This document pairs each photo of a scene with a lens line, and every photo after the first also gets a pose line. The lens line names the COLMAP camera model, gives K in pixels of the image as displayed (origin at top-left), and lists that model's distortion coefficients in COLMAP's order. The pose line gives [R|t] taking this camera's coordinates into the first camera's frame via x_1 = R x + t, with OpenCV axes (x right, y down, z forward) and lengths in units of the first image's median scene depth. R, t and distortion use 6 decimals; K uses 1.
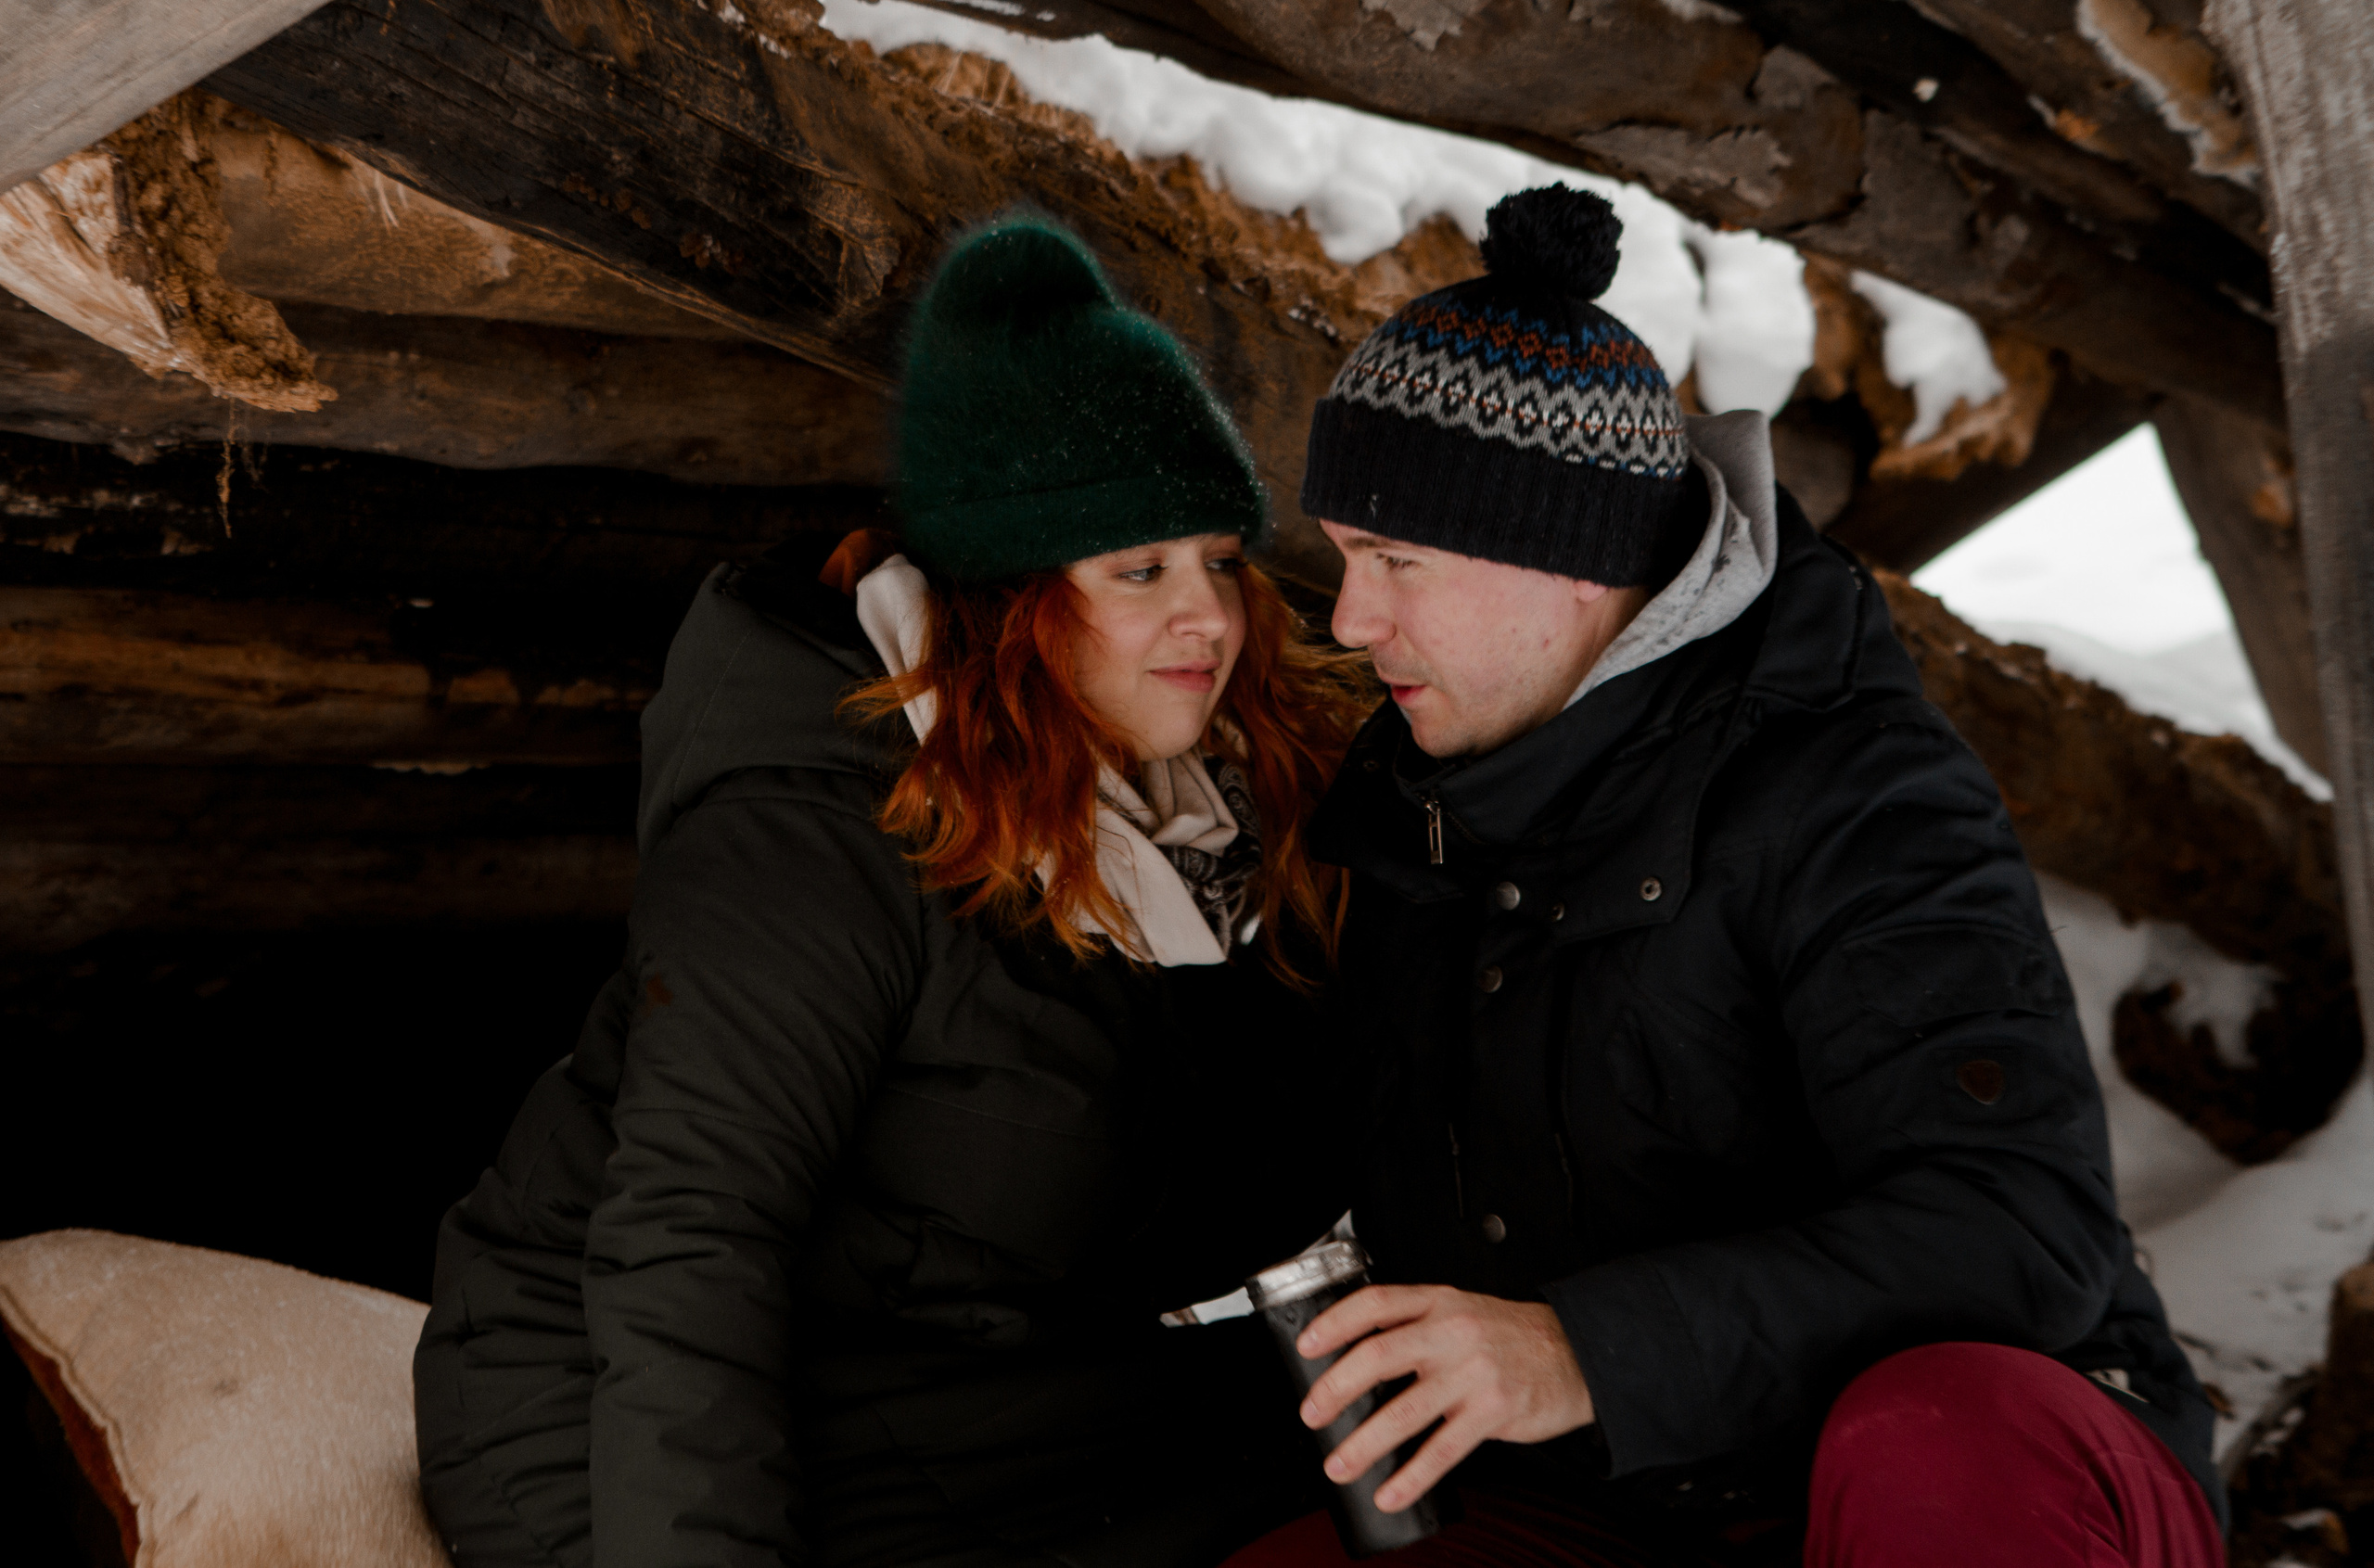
lens RADIAL K [[5883.2, 0, 1187.0], [0, 5883.2, 784.0], [0, 0, 1]] dist [0.034532, 0.187621]
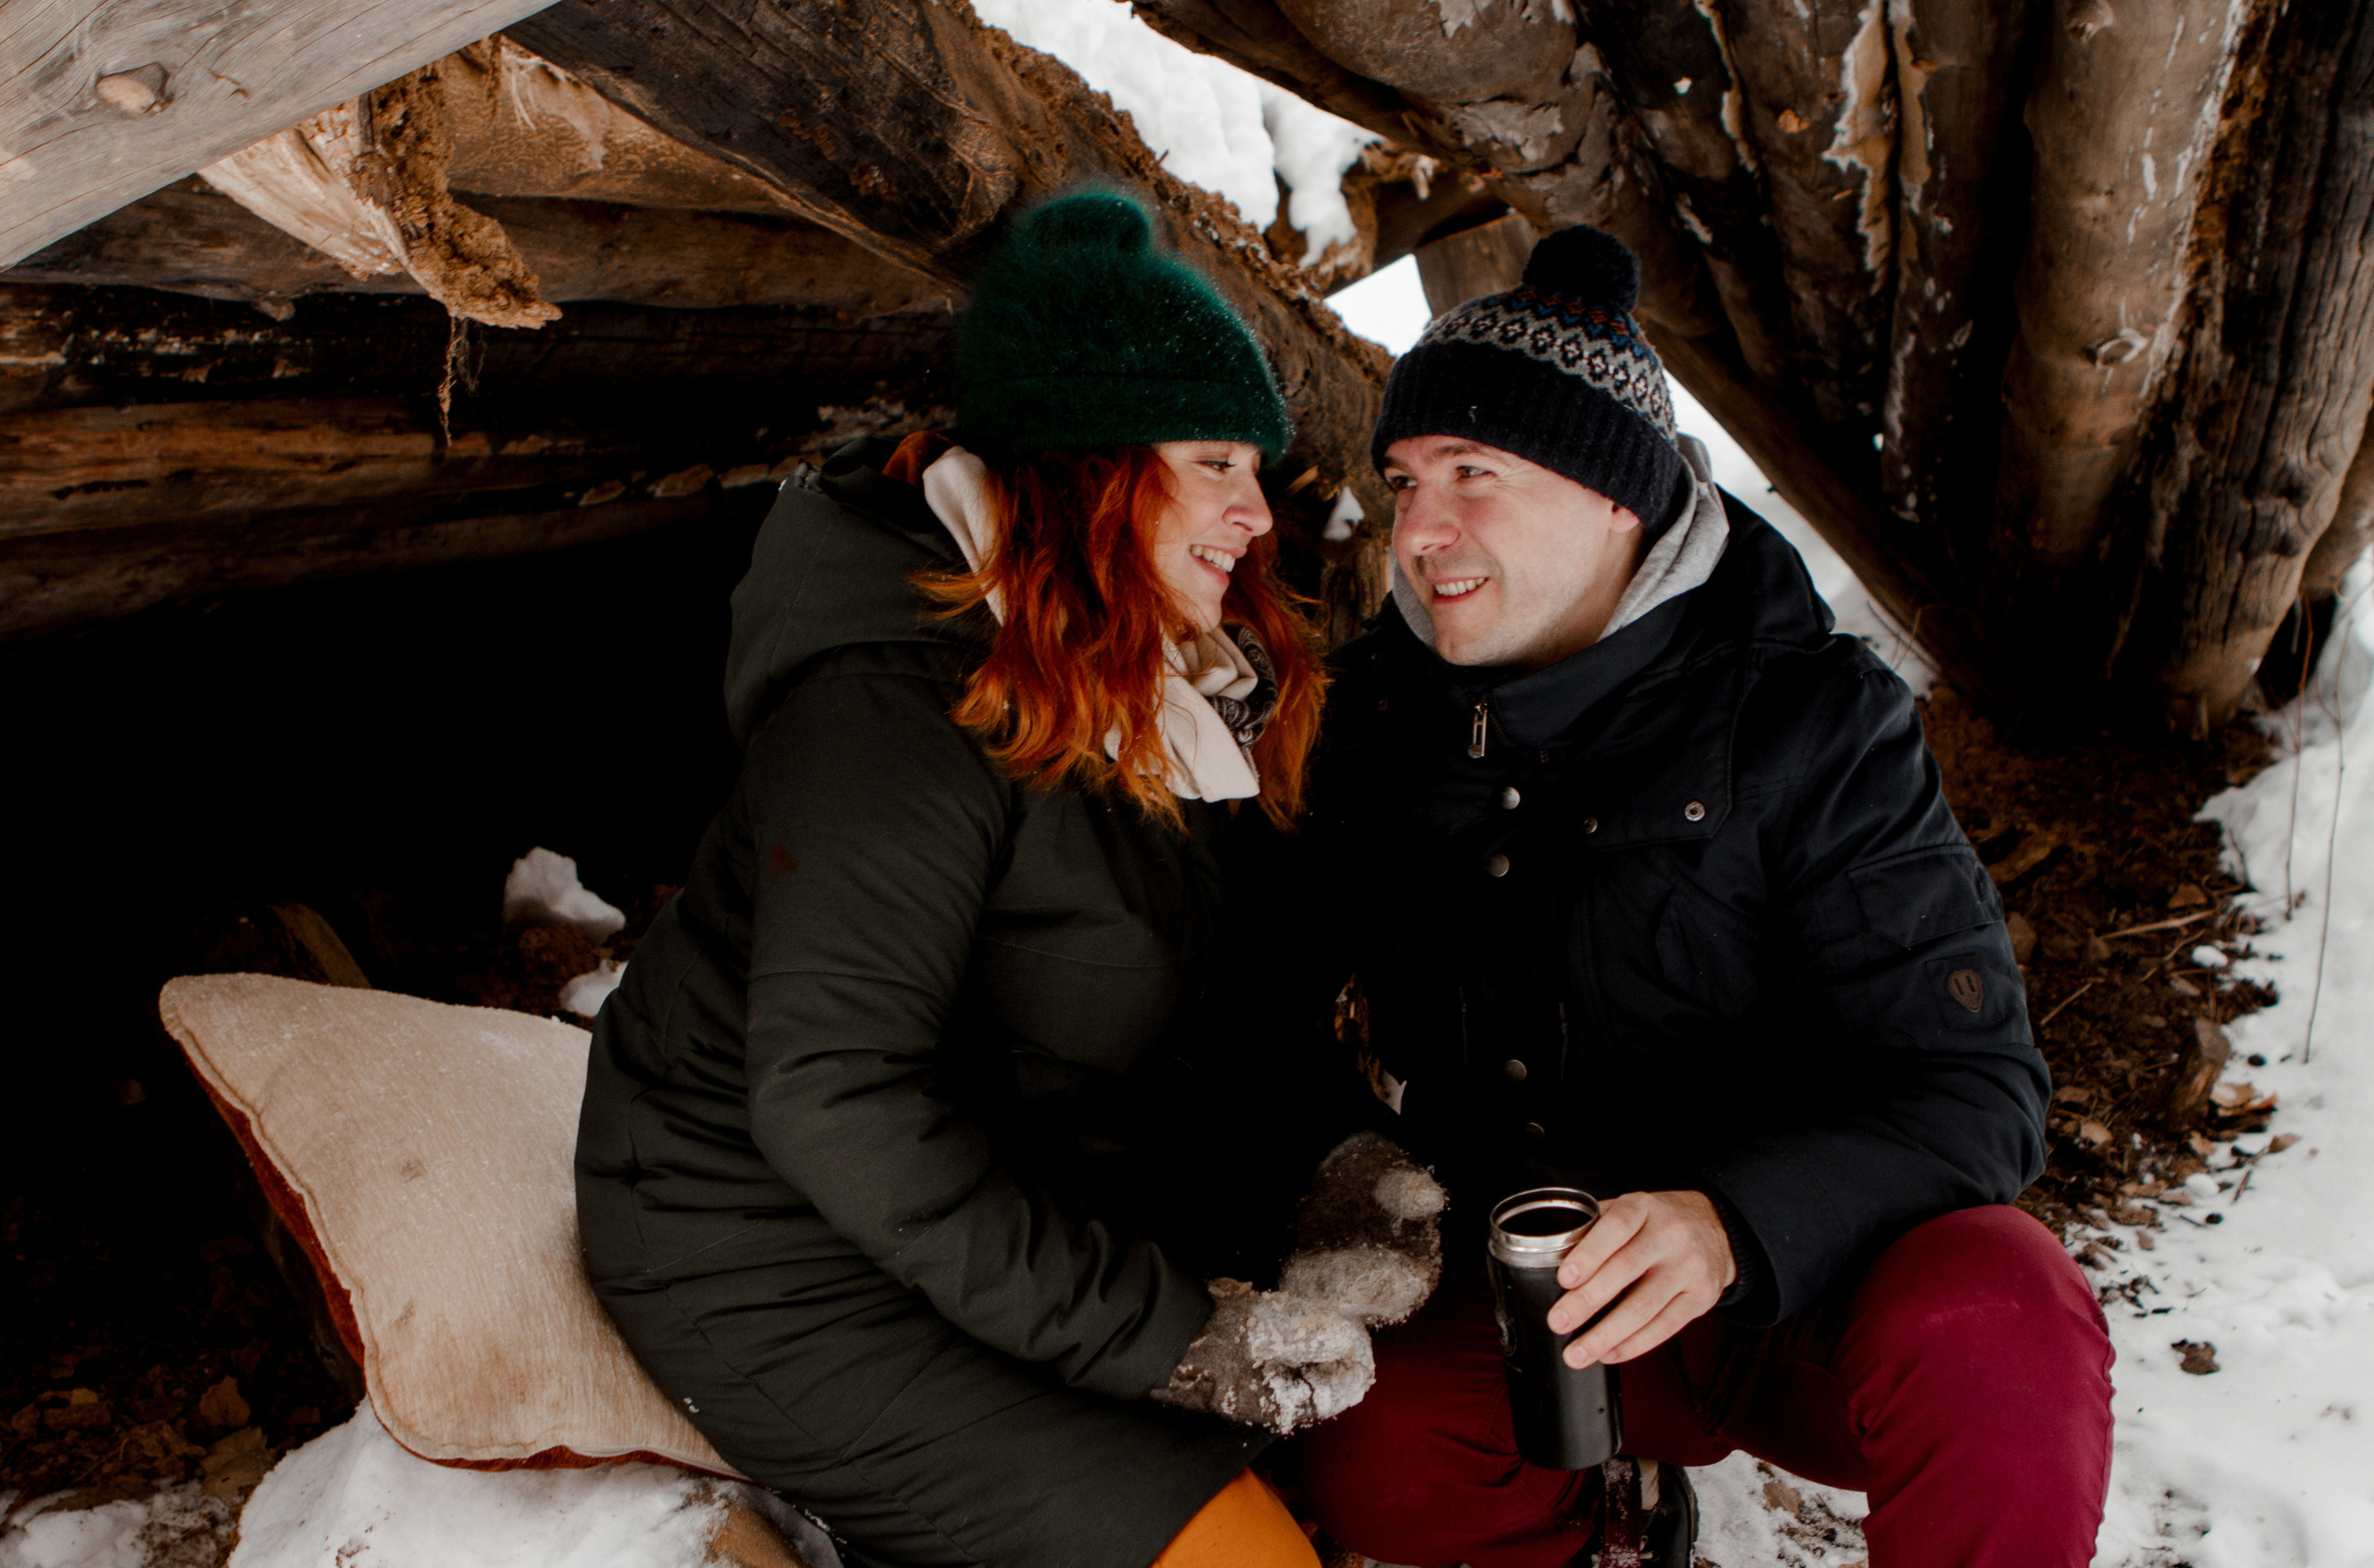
lens RADIAL K [[2618.5, 0, 1182.5], [0, 2618.5, 807.7], [0, 0, 1]] dist [-0.140805, 0.158930]
pose [[0.966072, -0.002821, 0.258259, -0.137249], [-0.045810, 0.982214, 0.182091, -0.060257], [-0.254180, -0.187744, 0.948760, 0.456838]]
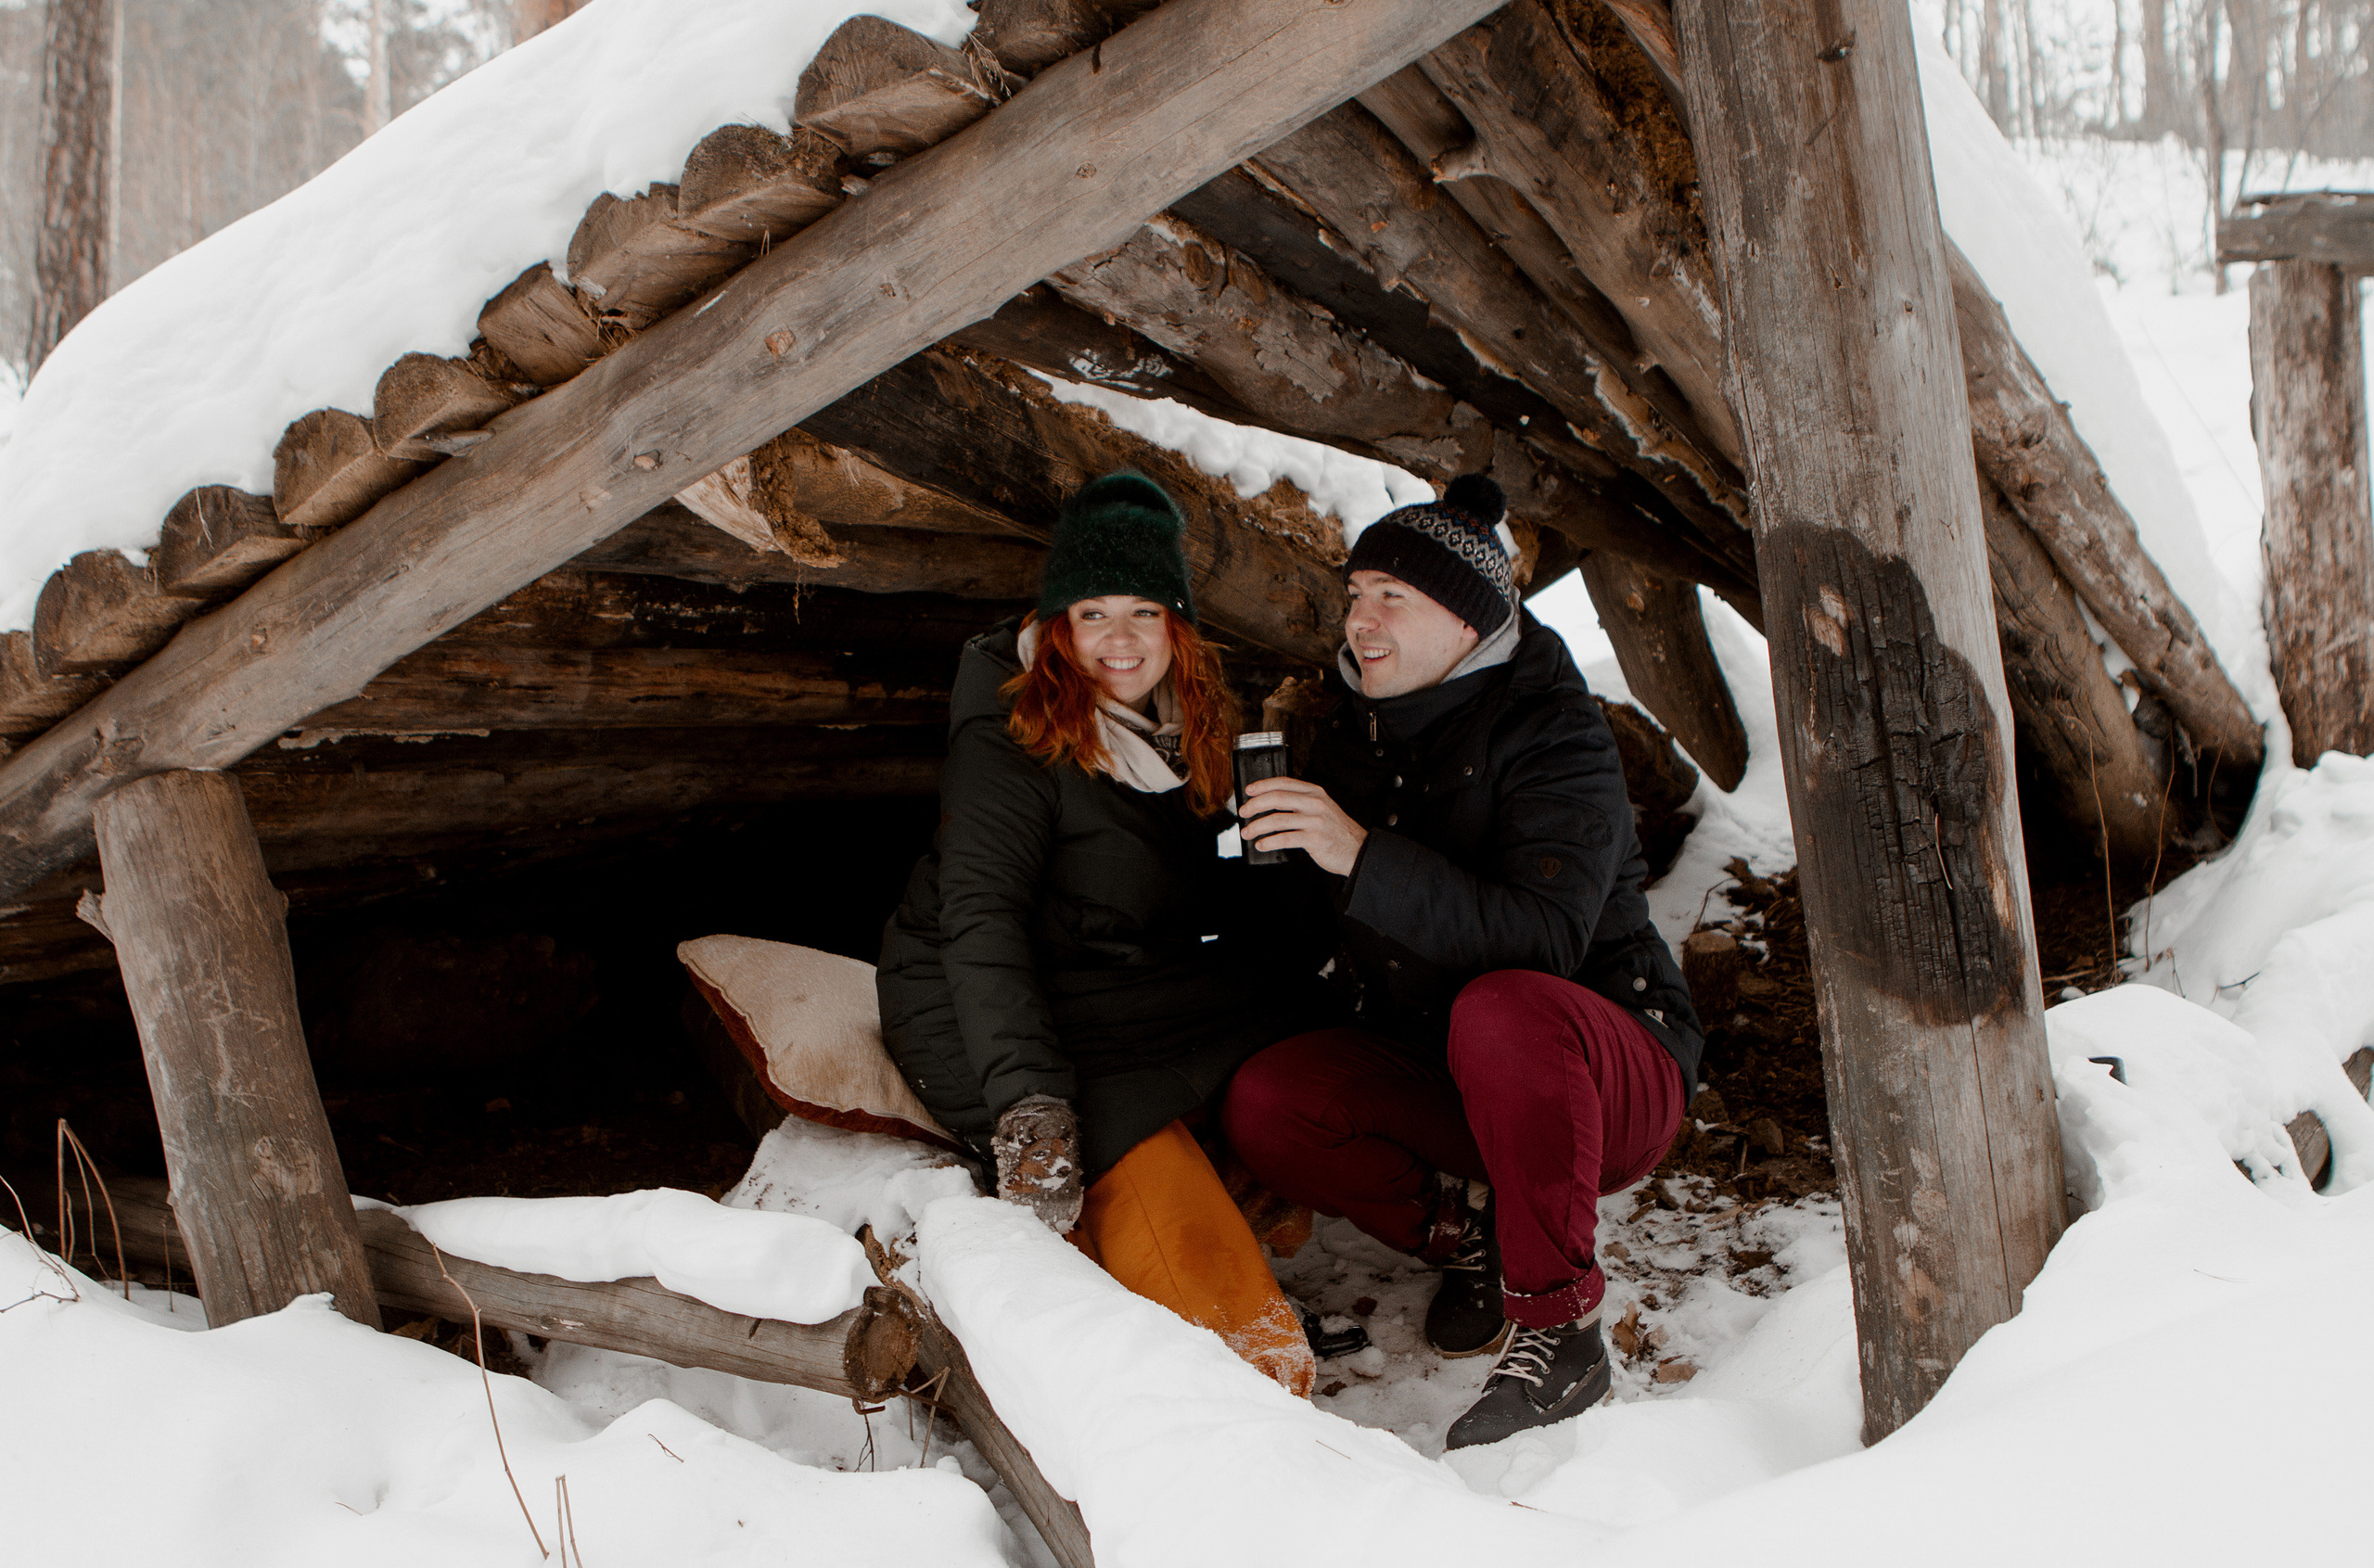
lens RADIAL K [[2618.5, 0, 1182.5], [0, 2618.5, 807.7], [0, 0, 1]] dist [-0.140805, 0.158930]
pose [[0.999004, -0.014059, 0.042348, -0.052357], [0.012844, 0.999501, 0.028844, 0.000967], [-0.042732, -0.028271, 0.998686, -0.002677]]
